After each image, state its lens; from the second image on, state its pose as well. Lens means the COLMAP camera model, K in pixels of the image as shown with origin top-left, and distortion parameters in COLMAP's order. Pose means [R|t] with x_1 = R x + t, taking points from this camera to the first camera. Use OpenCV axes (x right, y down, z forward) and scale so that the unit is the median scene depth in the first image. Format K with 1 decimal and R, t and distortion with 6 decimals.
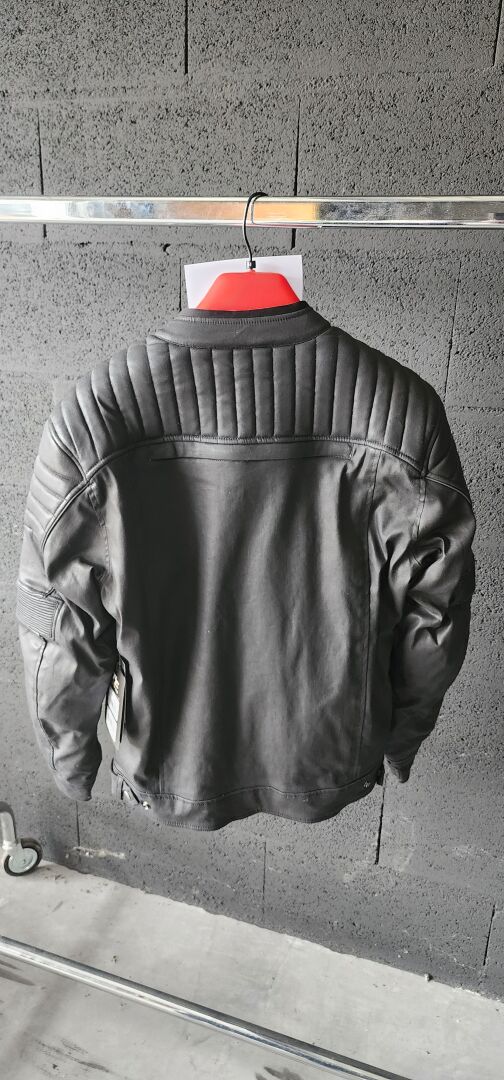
lens RADIAL K [[736.8, 0, 243.3], [0, 736.8, 544.3], [0, 0, 1]] dist [0.057447, -0.050587]
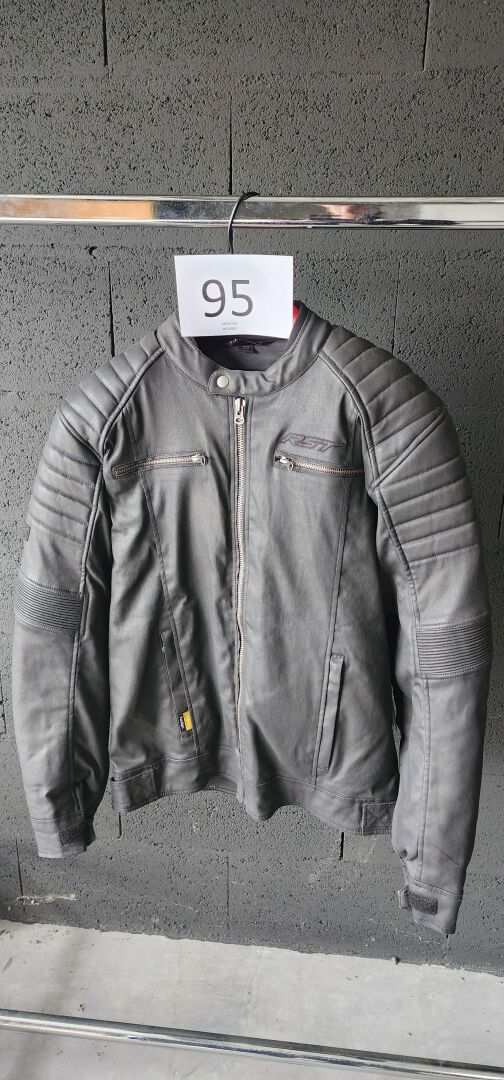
lens RADIAL K [[736.8, 0, 226.3], [0, 736.8, 550.3], [0, 0, 1]] dist [0.057447, -0.050587]
pose [[0.975946, -0.088195, 0.199375, -0.154908], [0.086901, 0.996100, 0.015247, -0.020705], [-0.199942, 0.002445, 0.979805, 0.044760]]
